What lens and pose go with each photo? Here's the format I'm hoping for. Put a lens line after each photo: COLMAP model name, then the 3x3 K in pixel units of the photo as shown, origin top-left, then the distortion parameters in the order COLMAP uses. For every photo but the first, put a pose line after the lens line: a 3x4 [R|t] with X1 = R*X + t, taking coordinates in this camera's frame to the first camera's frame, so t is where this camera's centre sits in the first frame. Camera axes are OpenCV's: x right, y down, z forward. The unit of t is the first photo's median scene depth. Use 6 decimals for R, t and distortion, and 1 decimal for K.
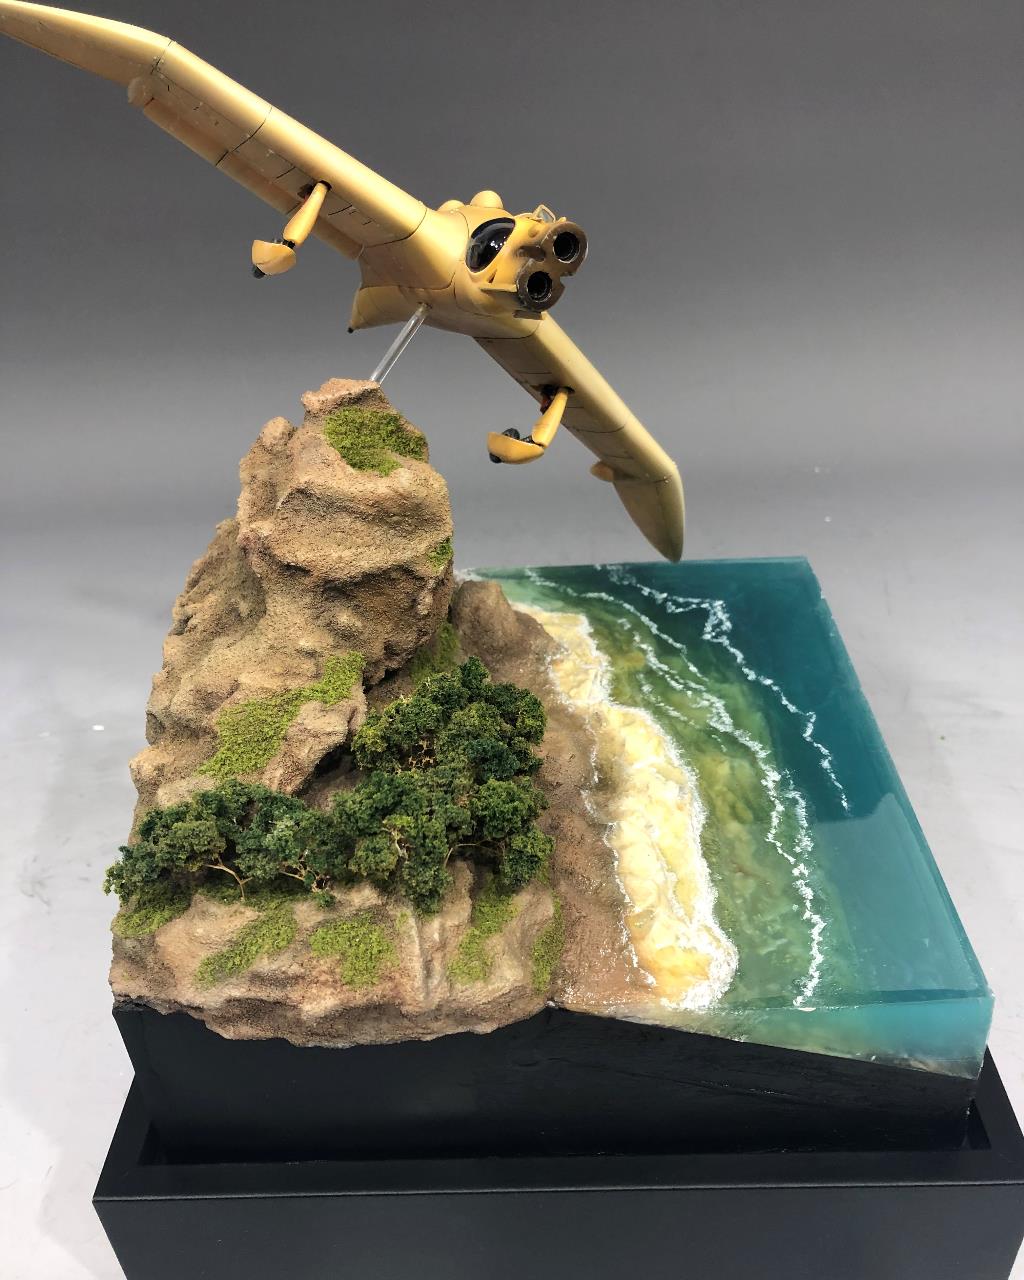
lens RADIAL K [[1108.6, 0, 531.3], [0, 1108.6, 639.7], [0, 0, 1]] dist [0.000169, -0.003119]
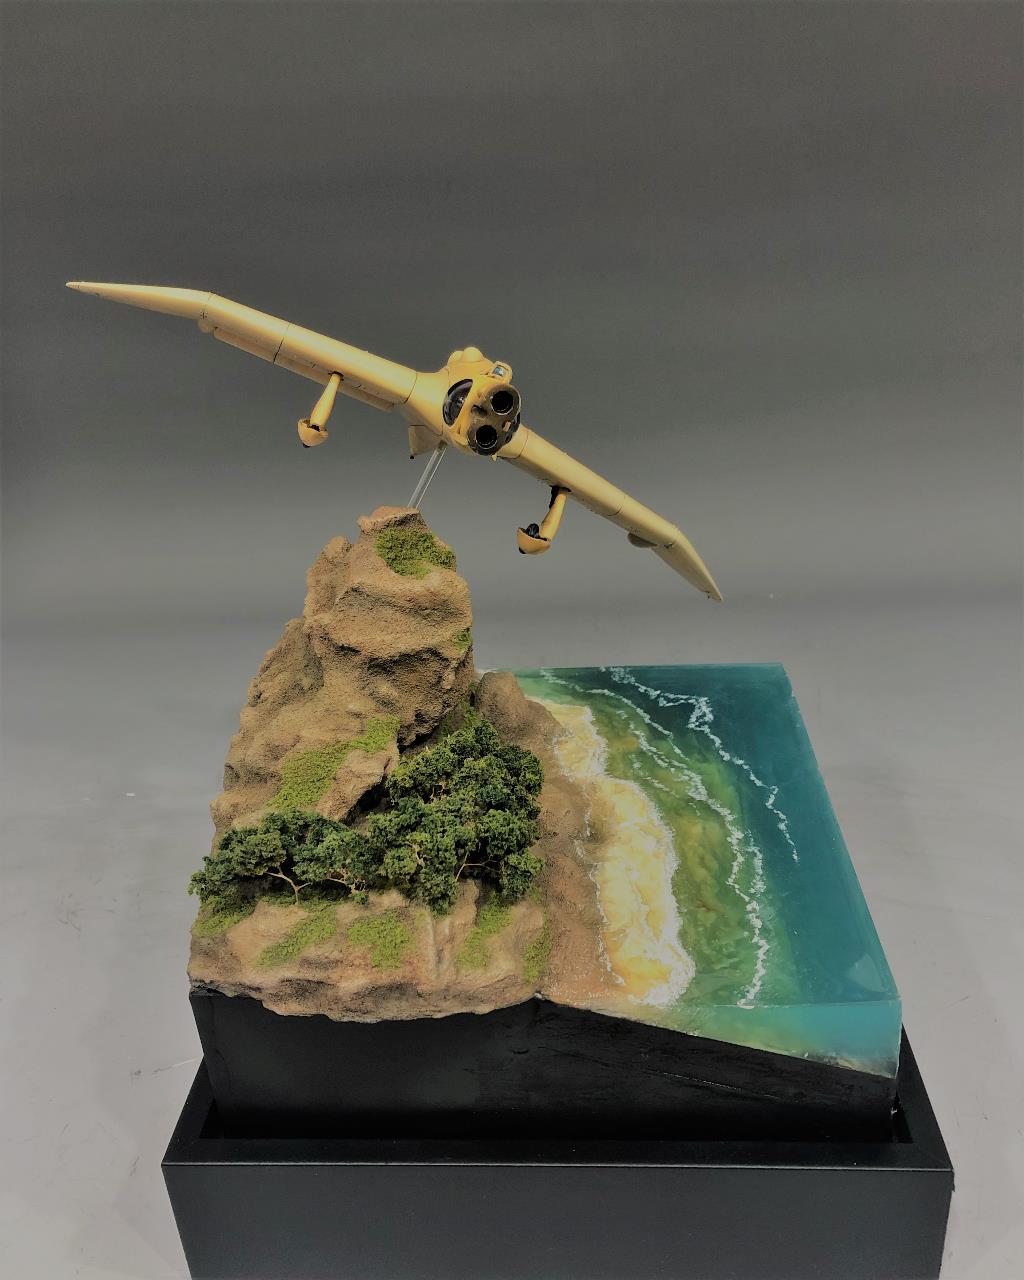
lens RADIAL K [[1108.6, 0, 531.3], [0, 1108.6, 639.7], [0, 0, 1]] dist [0.000169, -0.003119]
pose [[0.998952, 0.012633, -0.043997, 0.054373], [-0.018247, 0.991393, -0.129643, 0.086592], [0.041981, 0.130310, 0.990584, -0.258109]]
